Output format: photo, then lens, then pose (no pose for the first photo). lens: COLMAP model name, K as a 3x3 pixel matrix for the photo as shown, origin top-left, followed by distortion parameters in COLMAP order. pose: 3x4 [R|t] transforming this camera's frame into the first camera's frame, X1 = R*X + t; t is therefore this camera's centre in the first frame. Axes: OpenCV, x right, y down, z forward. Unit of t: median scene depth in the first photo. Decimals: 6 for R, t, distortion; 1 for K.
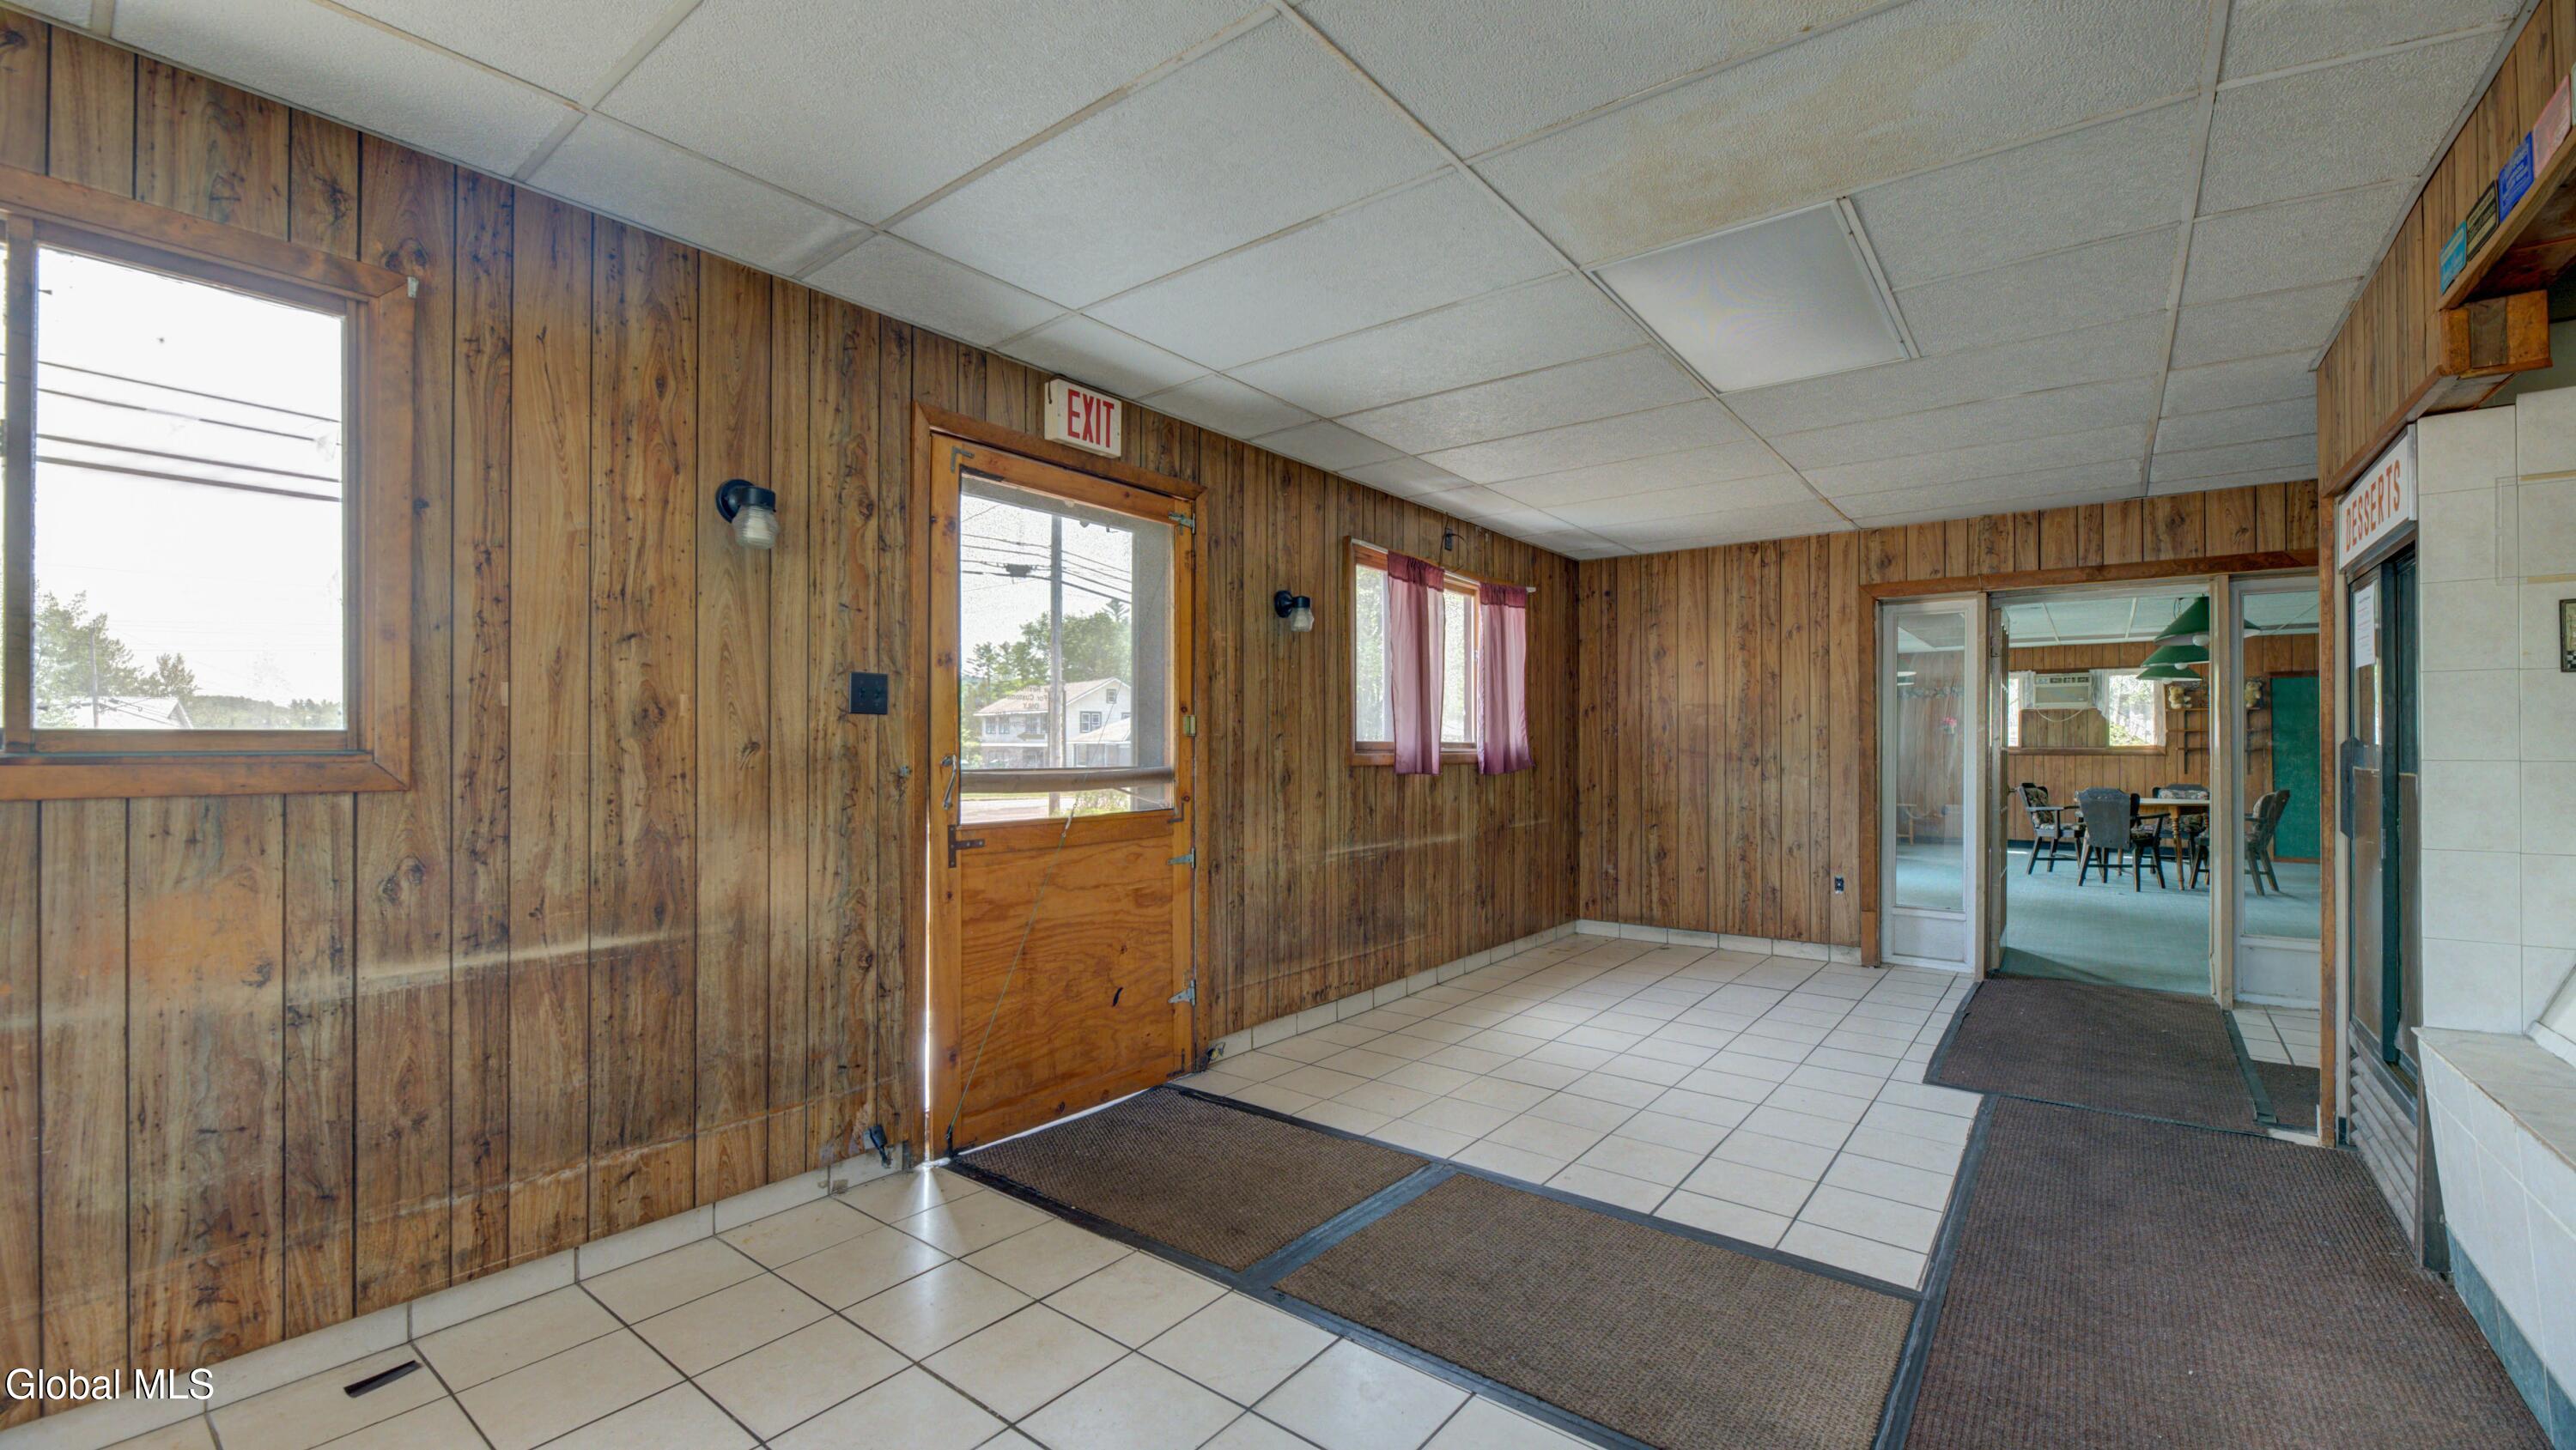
lens RADIAL K [[1063.4, 0, 1263.4], [0, 1063.4, 744.1], [0, 0, 1]] dist [-0.001583, -0.005699]
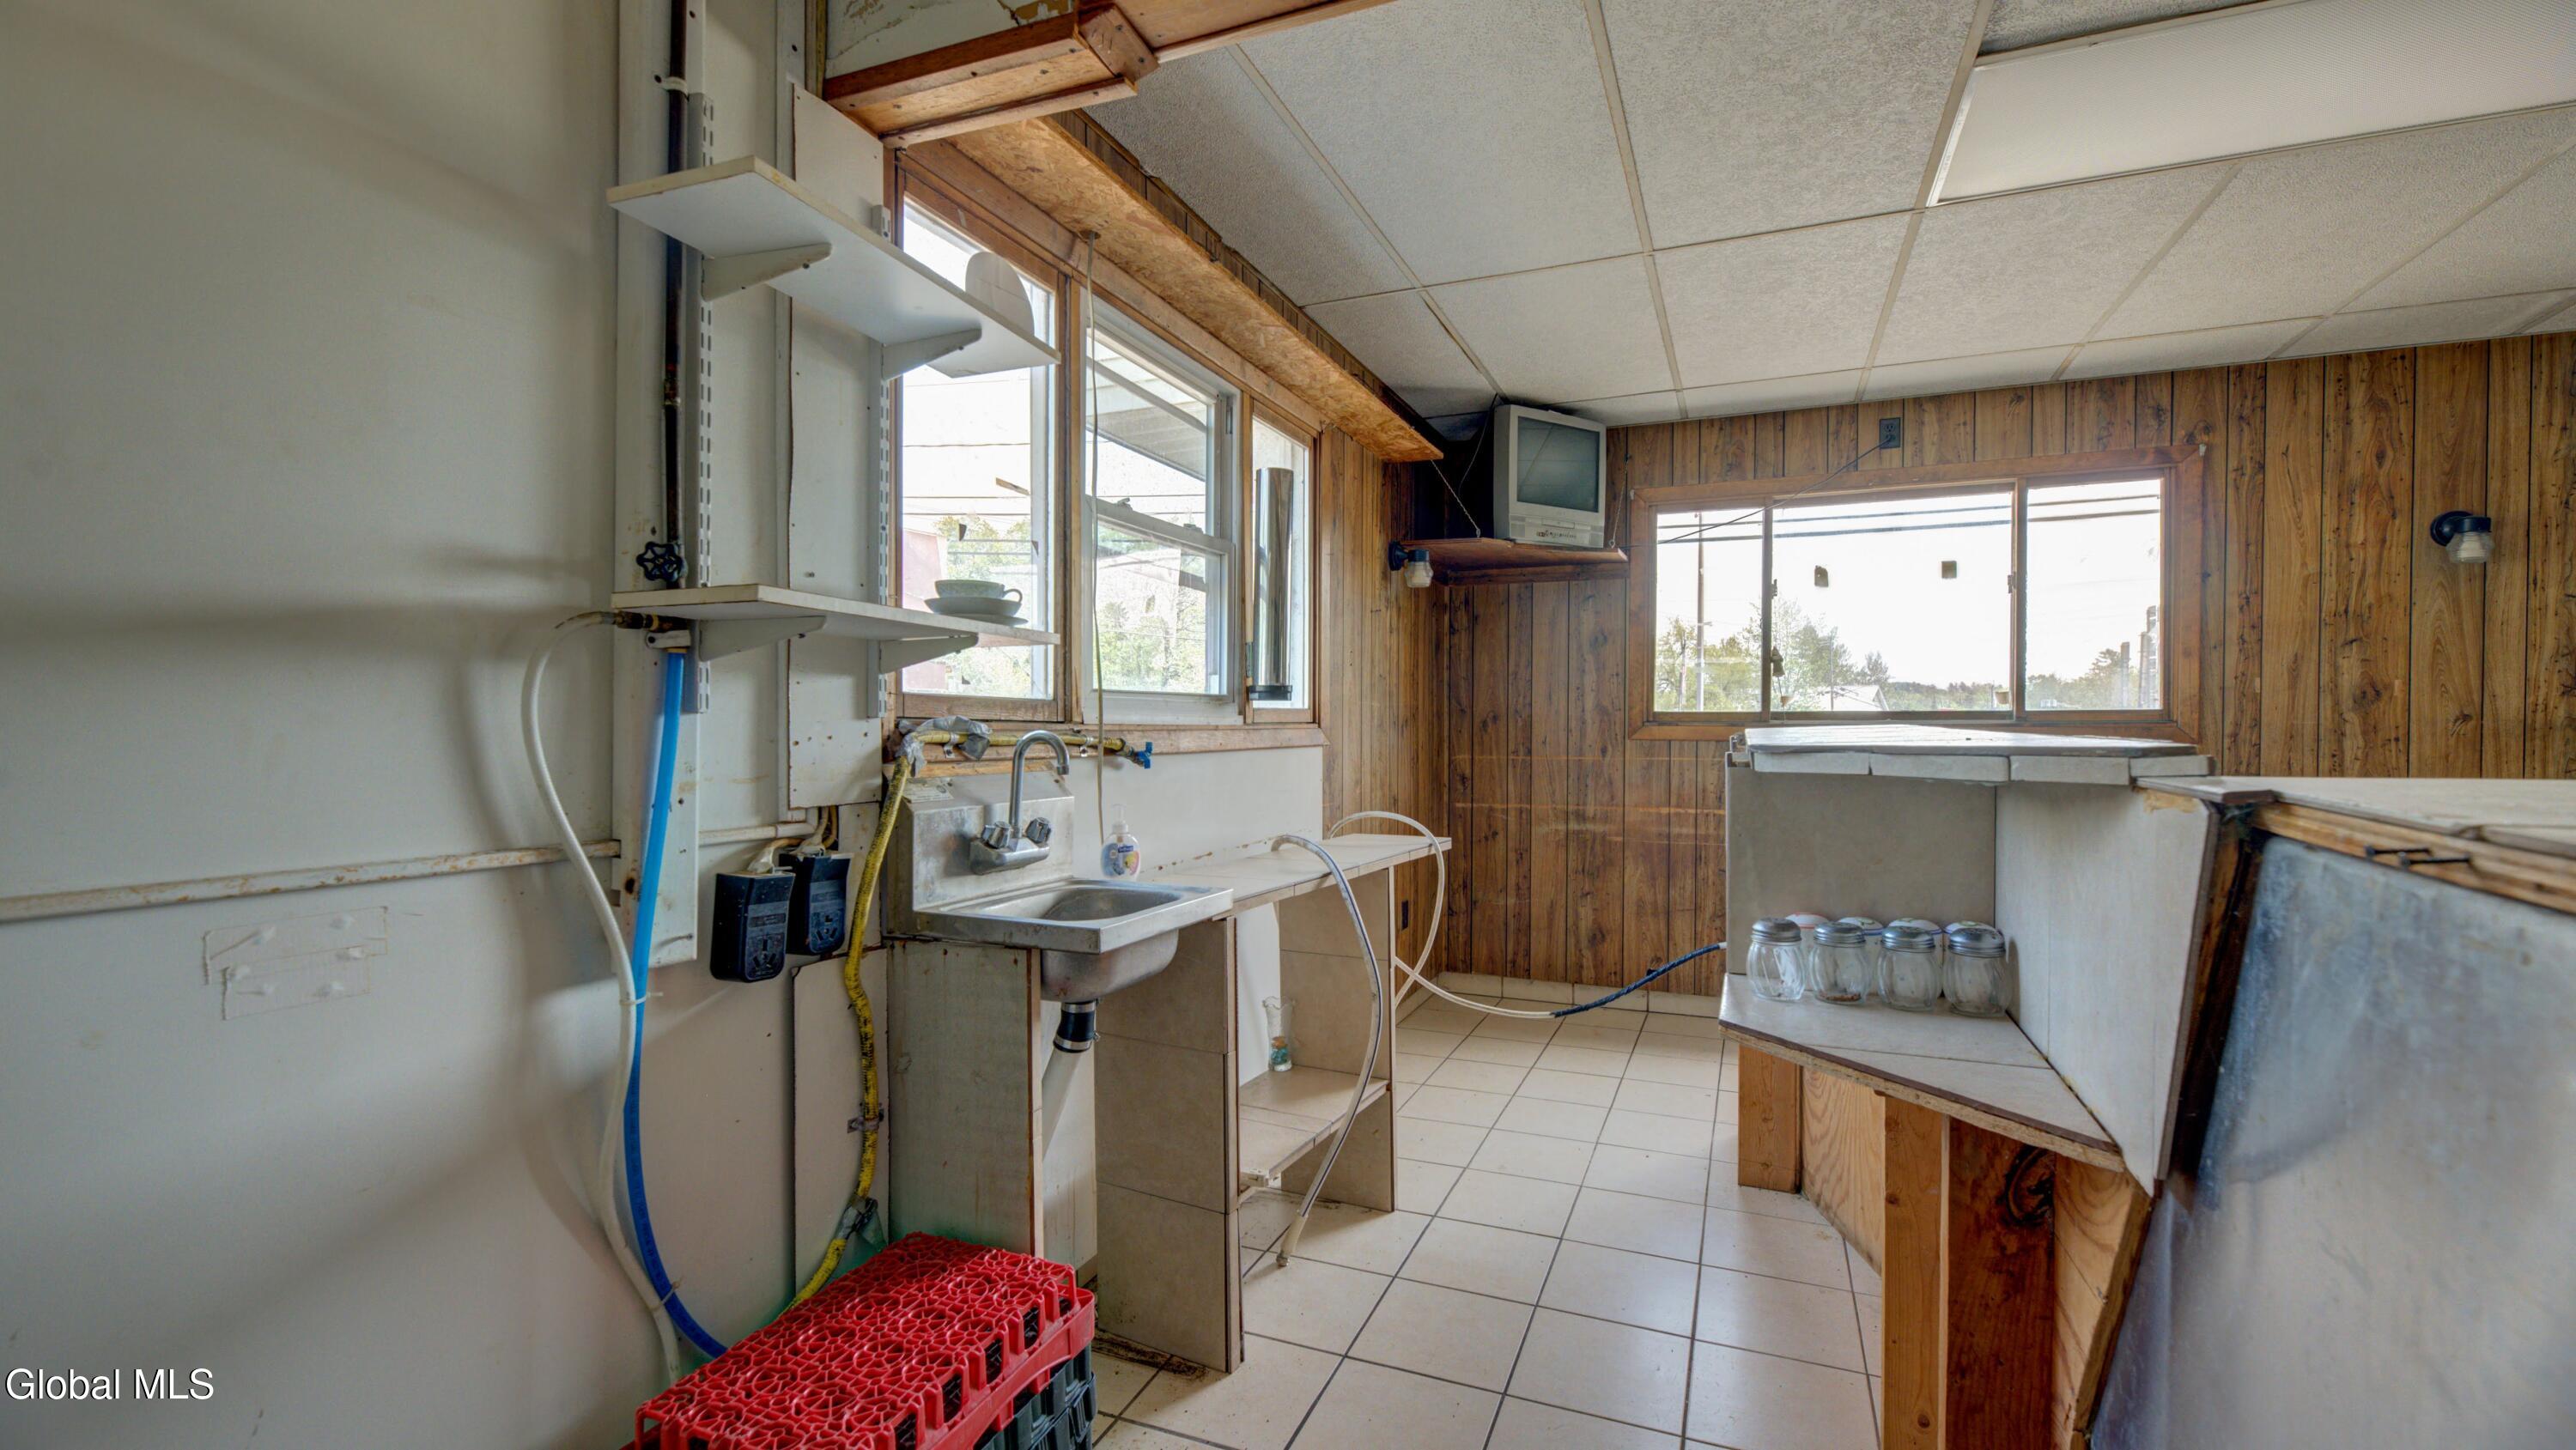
lens RADIAL K [[1052.2, 0, 1303.4], [0, 1052.2, 739.2], [0, 0, 1]] dist [-0.001010, -0.002682]
pose [[0.280397, 0.015727, -0.959755, 0.255070], [0.001986, 0.999854, 0.016965, 0.002782], [0.959882, -0.006663, 0.280325, -0.525596]]
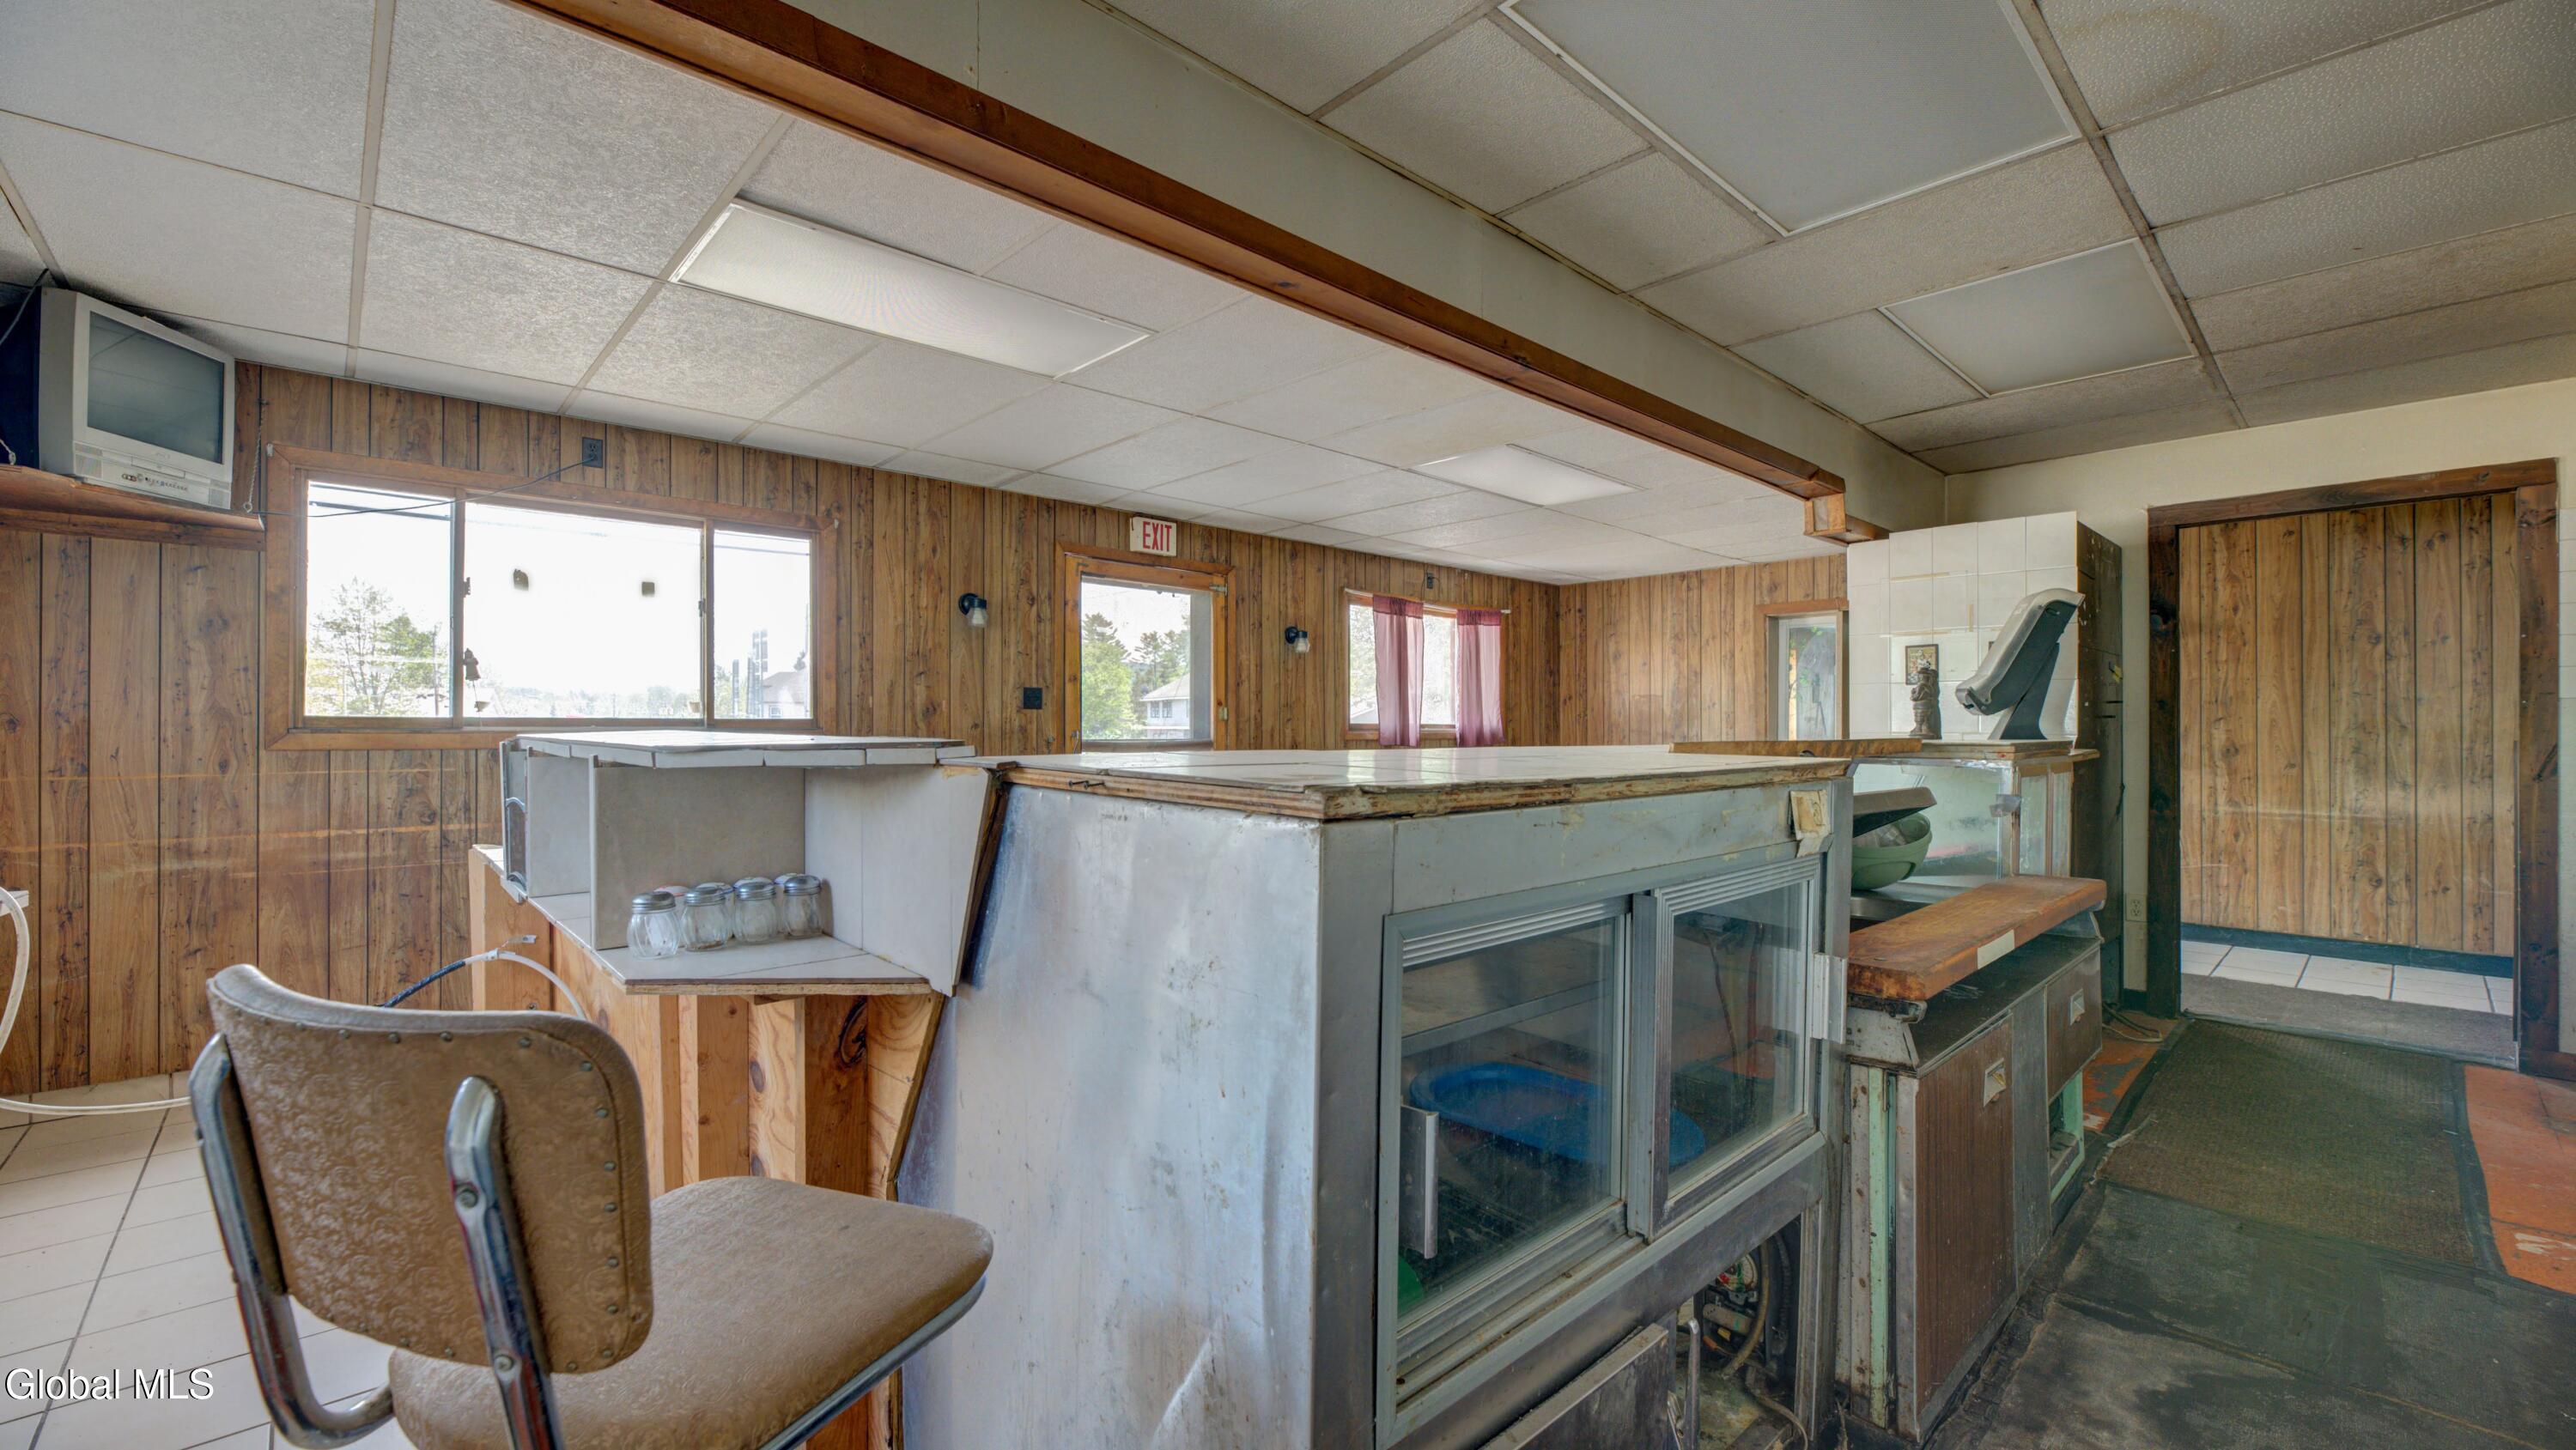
lens RADIAL K [[1052.5, 0, 1277.9], [0, 1052.5, 731.3], [0, 0, 1]] dist [-0.002054, -0.000331]
pose [[0.990283, 0.000130, -0.139068, 0.269349], [0.000436, 0.999992, 0.004040, 0.003149], [0.139067, -0.004062, 0.990275, -0.664523]]
